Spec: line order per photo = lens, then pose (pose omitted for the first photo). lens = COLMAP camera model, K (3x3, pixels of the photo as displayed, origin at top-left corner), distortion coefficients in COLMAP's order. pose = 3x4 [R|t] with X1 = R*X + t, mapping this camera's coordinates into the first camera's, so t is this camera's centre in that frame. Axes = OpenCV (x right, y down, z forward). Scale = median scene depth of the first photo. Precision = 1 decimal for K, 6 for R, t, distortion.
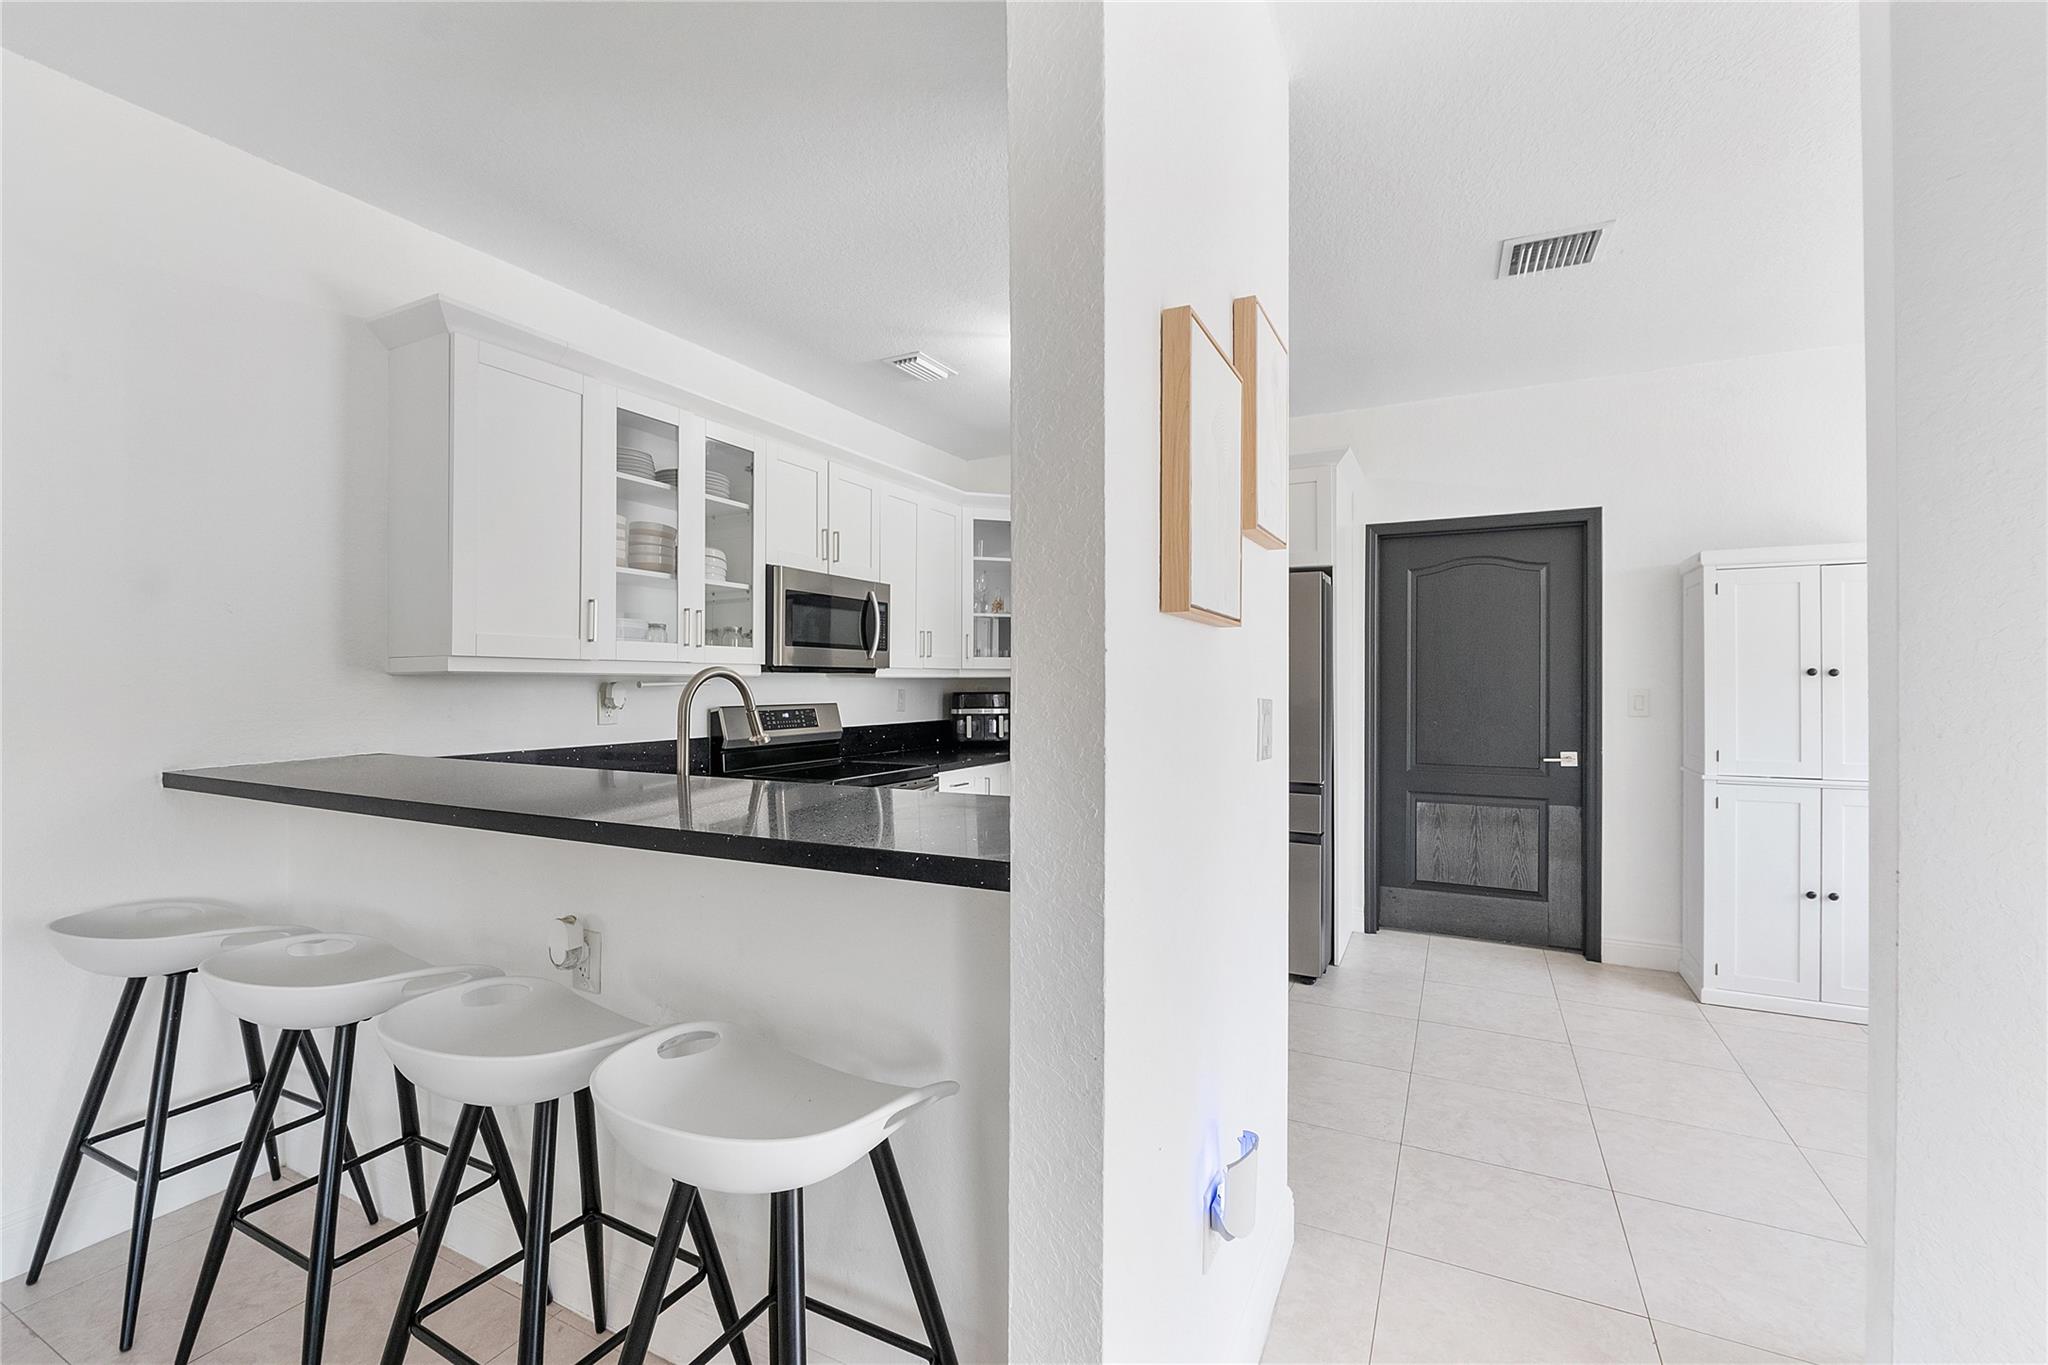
lens RADIAL K [[868.3, 0, 1041.6], [0, 868.3, 678.5], [0, 0, 1]] dist [-0.004303, 0.000505]
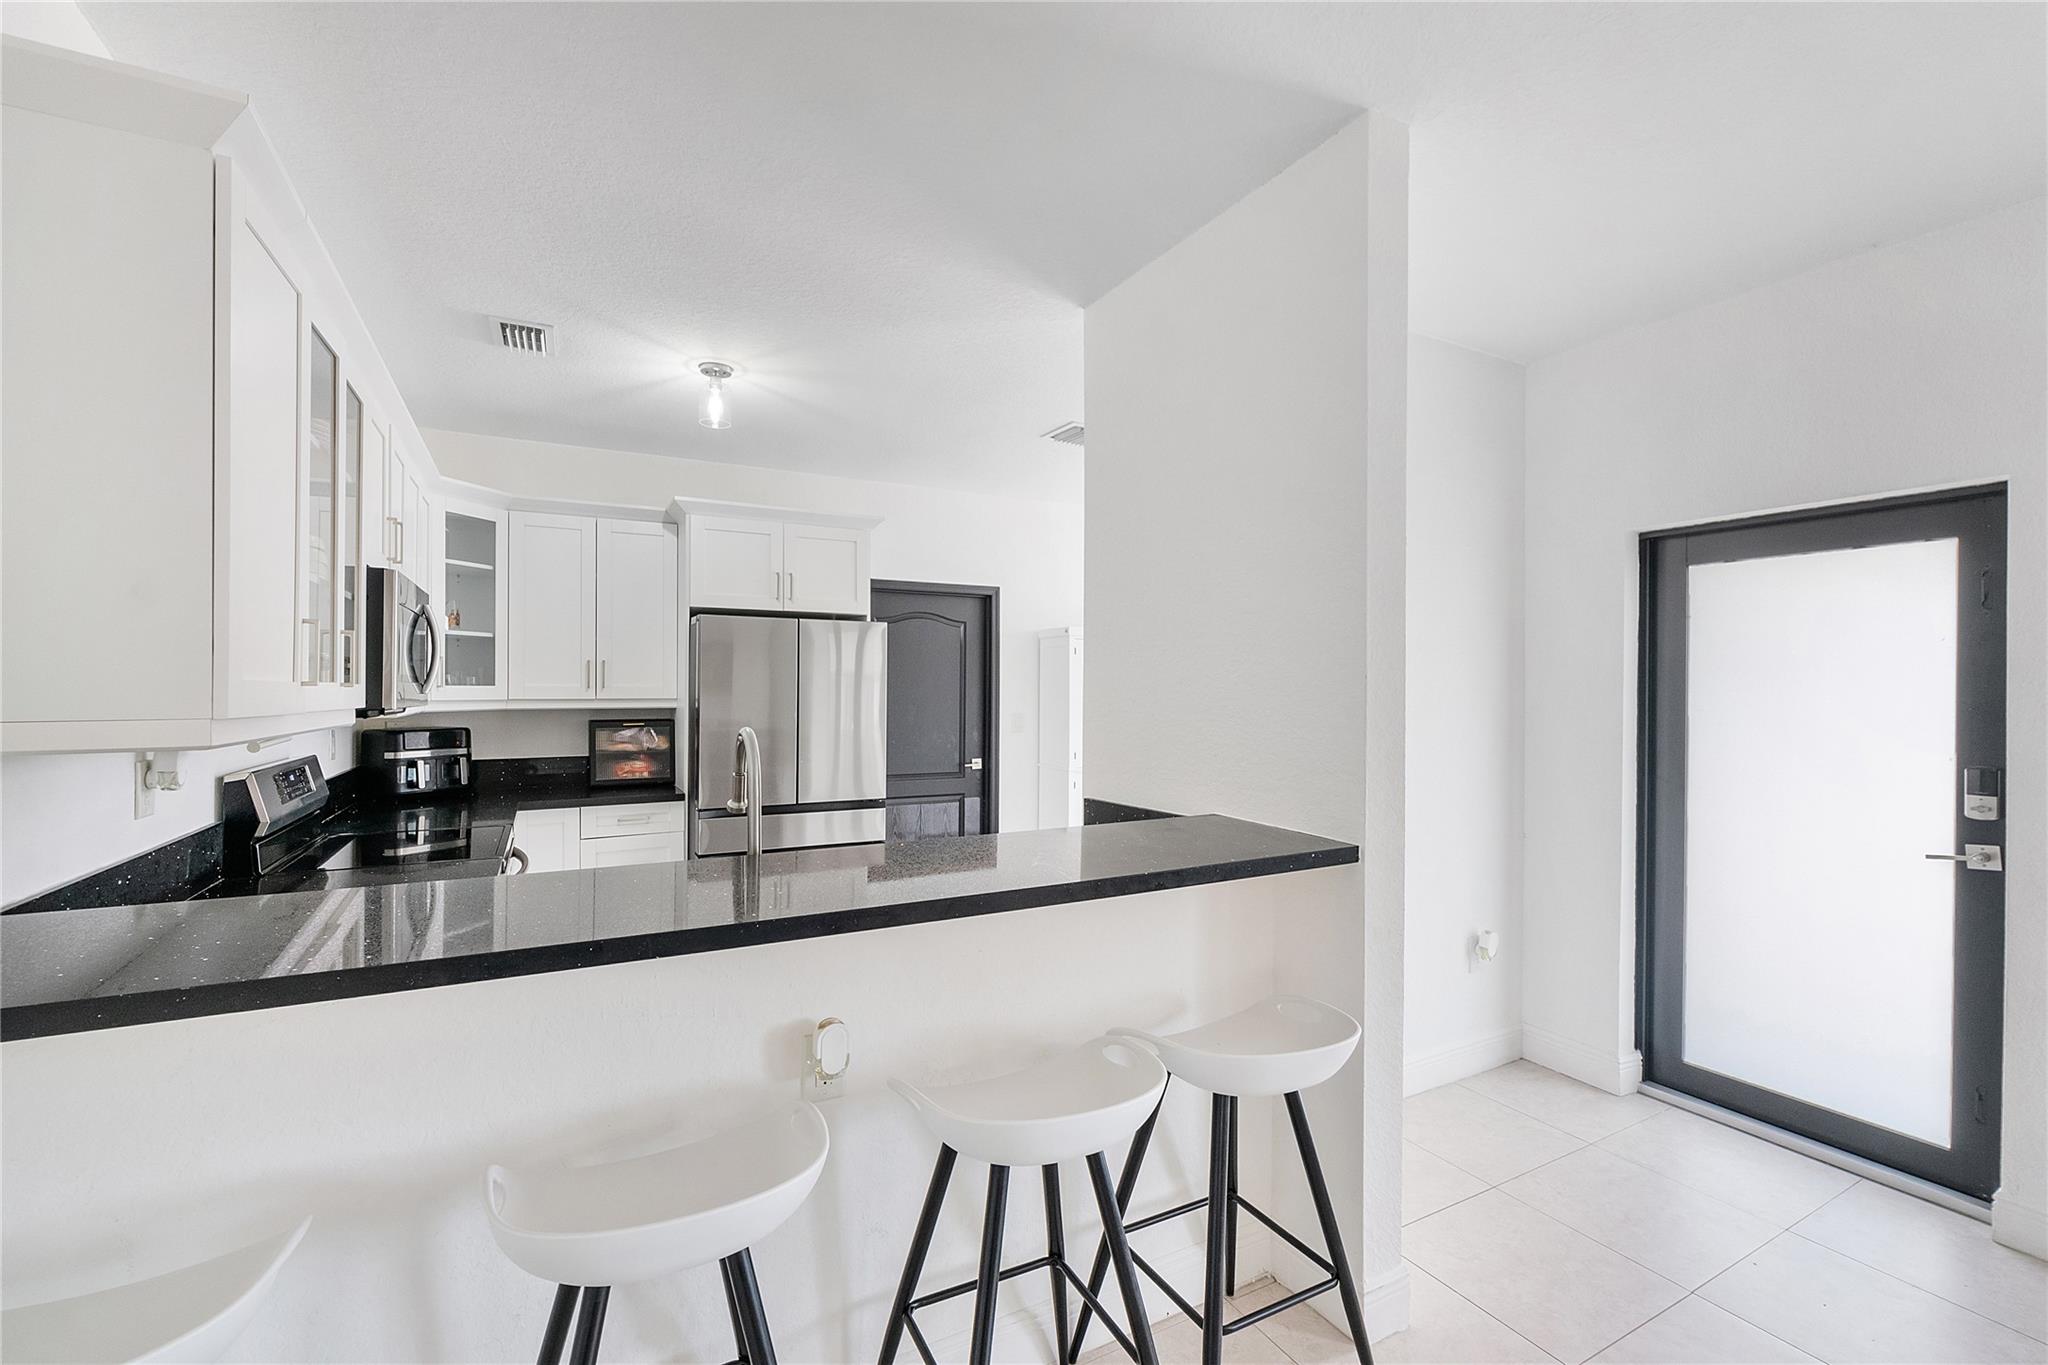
lens RADIAL K [[868.3, 0, 1016.5], [0, 868.3, 688.2], [0, 0, 1]] dist [-0.004303, 0.000505]
pose [[0.569023, 0.002383, 0.822318, -0.515669], [-0.005003, 0.999987, 0.000564, -0.030880], [-0.822307, -0.004435, 0.569027, 0.145304]]
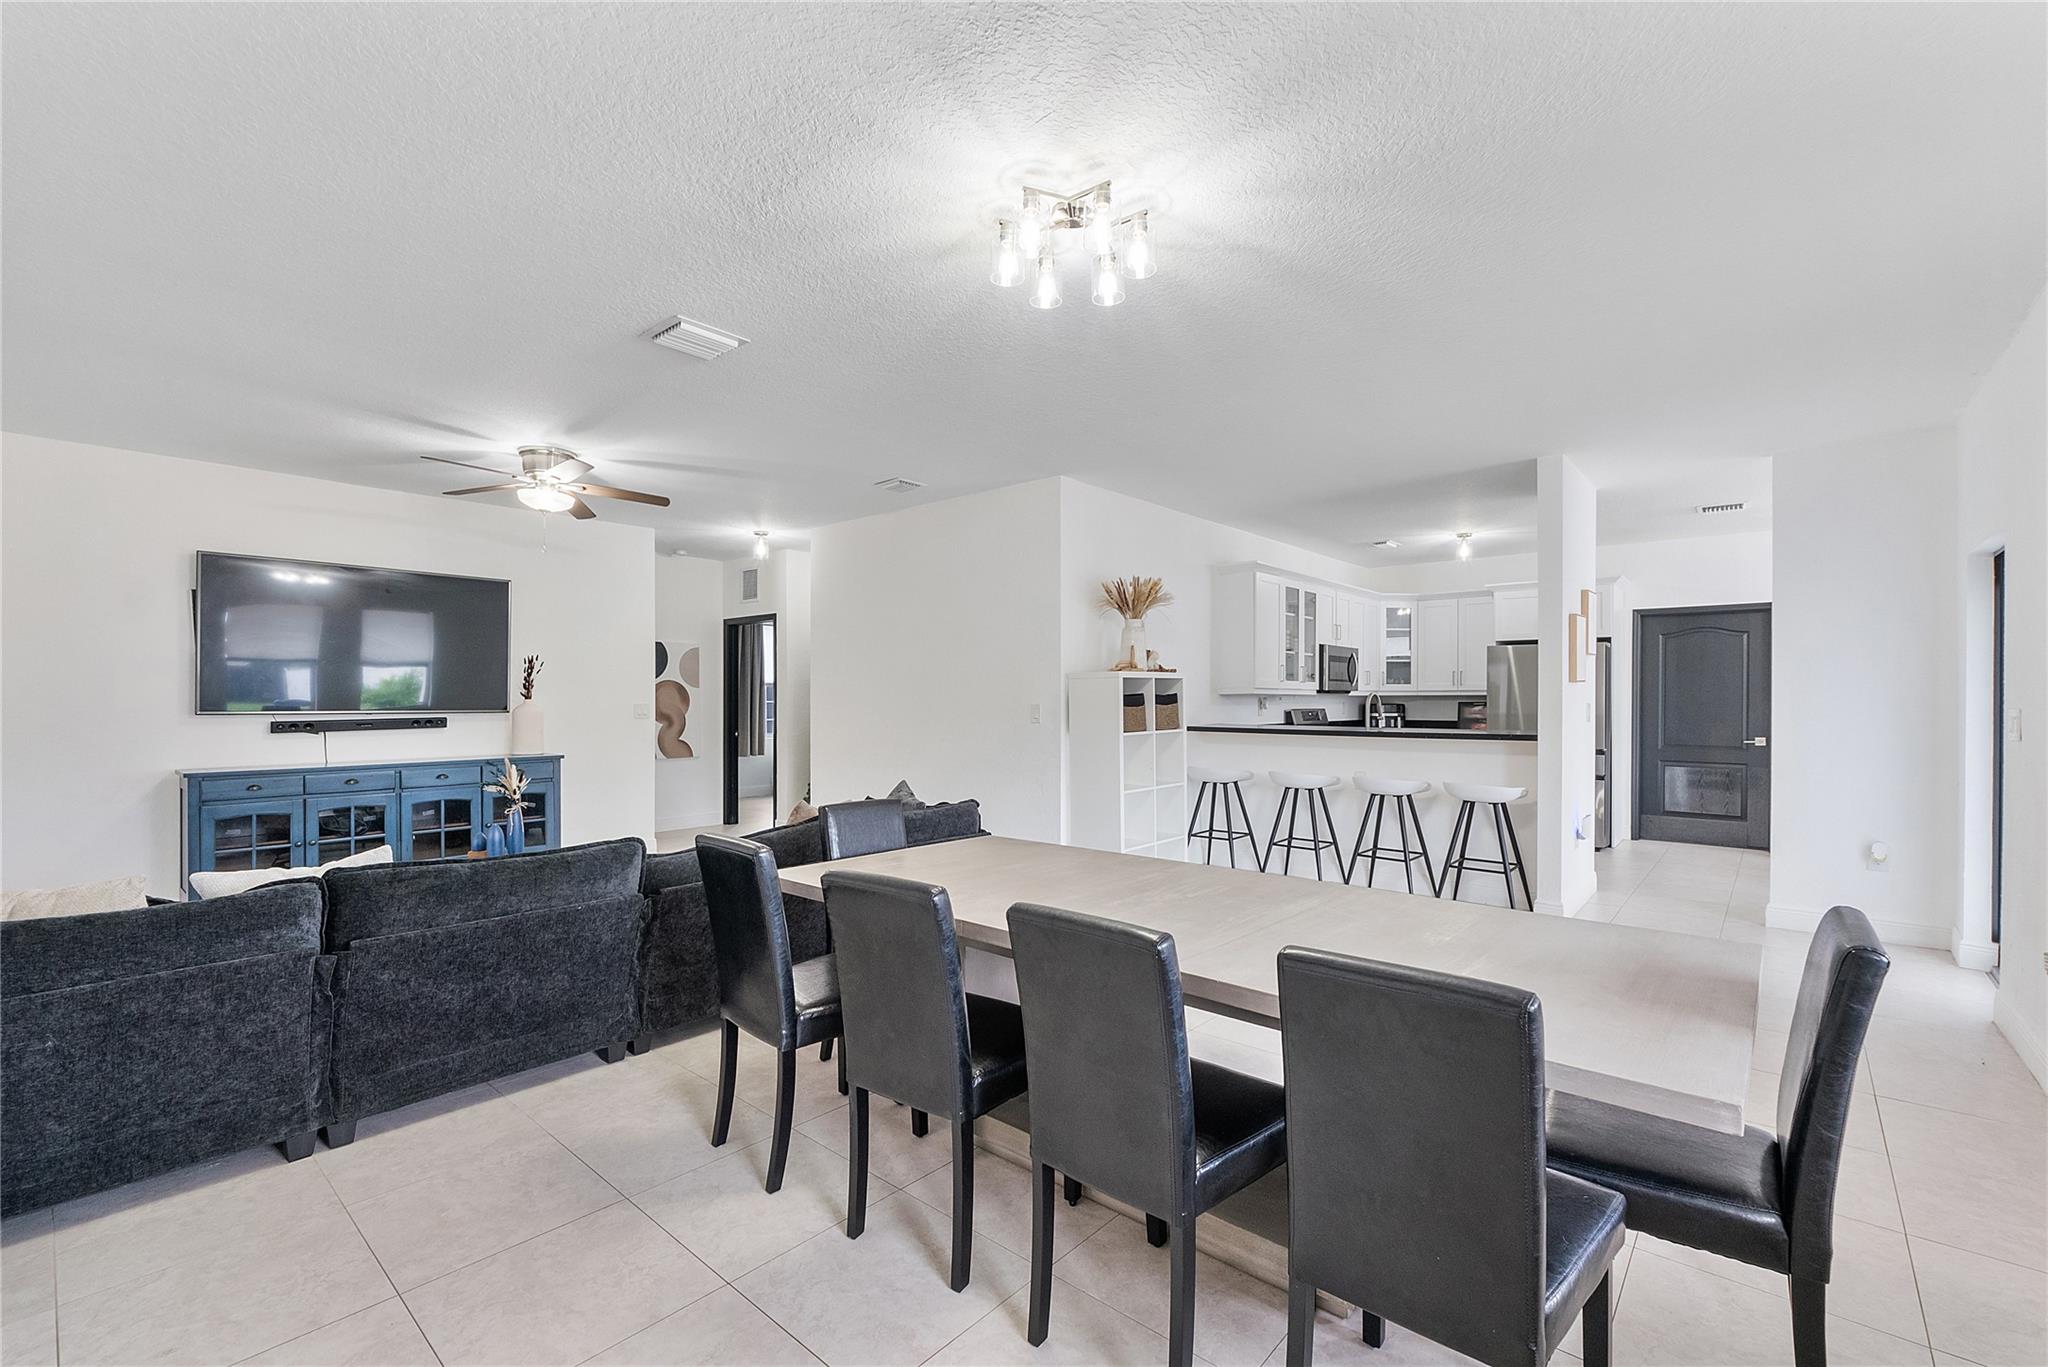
lens RADIAL K [[868.3, 0, 1030.8], [0, 868.3, 685.7], [0, 0, 1]] dist [-0.004303, 0.000505]
pose [[0.969581, 0.000247, -0.244769, -0.421568], [-0.003048, 0.999934, -0.011065, 0.000270], [0.244751, 0.011474, 0.969518, -1.118435]]
